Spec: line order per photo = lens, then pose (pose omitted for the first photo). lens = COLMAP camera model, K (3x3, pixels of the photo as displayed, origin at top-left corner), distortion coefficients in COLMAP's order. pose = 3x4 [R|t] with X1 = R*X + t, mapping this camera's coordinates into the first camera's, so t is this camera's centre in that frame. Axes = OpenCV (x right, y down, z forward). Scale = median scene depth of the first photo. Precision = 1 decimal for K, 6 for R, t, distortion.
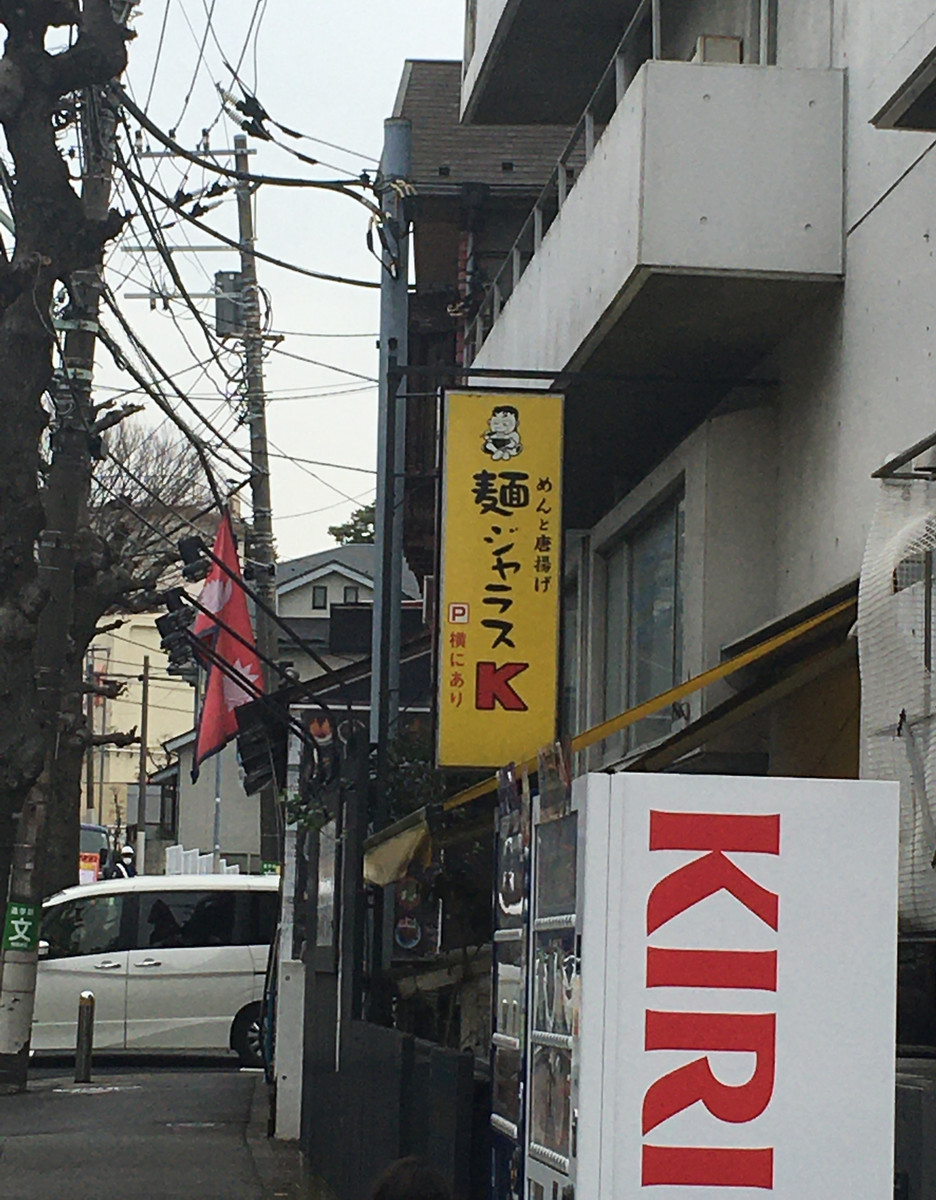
lens RADIAL K [[3737.0, 0, 468.3], [0, 3737.0, 600.4], [0, 0, 1]] dist [0.003938, 0.000000]
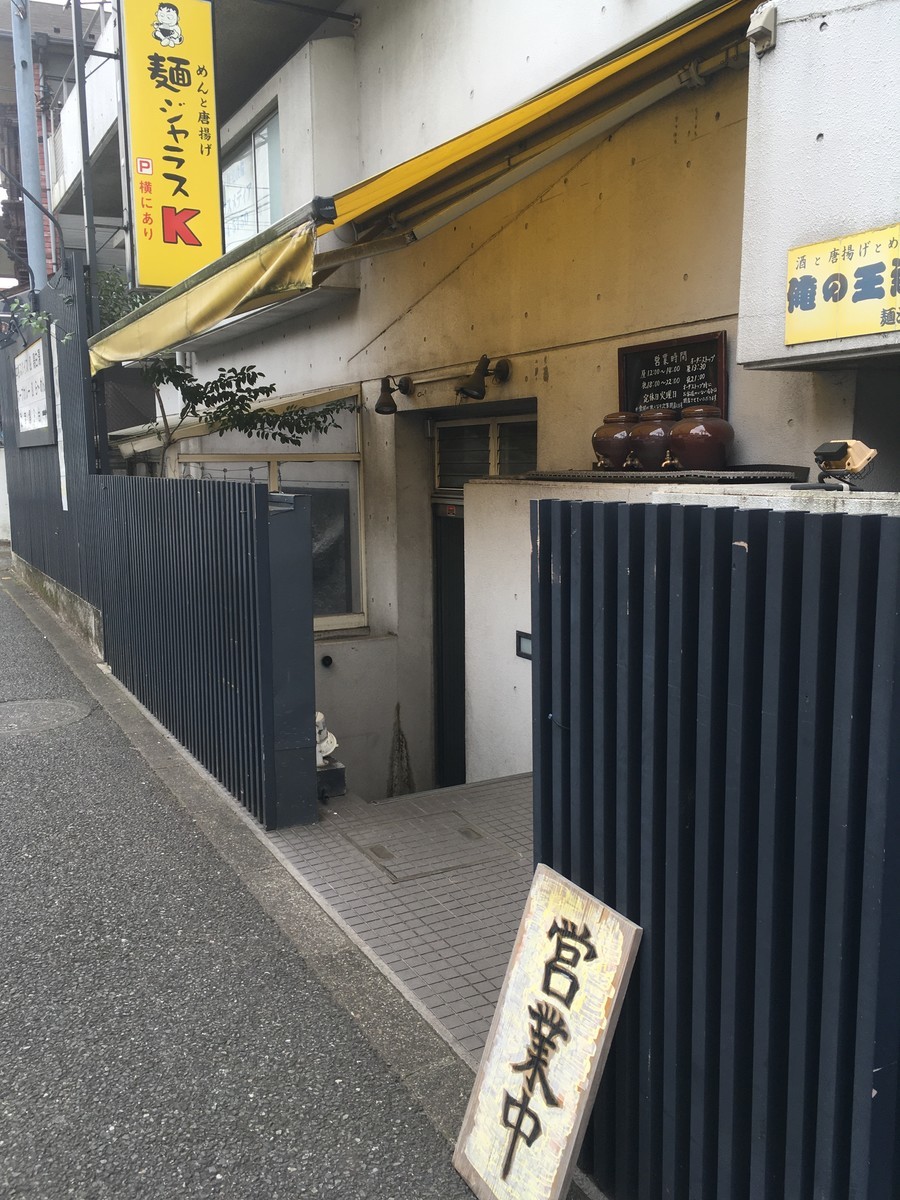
lens RADIAL K [[1052.4, 0, 447.1], [0, 1052.4, 602.0], [0, 0, 1]] dist [0.012005, -0.016177]
pose [[0.920728, -0.085181, 0.380793, -0.058518], [-0.008110, 0.971494, 0.236925, 0.063176], [-0.390120, -0.221232, 0.893791, 0.590005]]
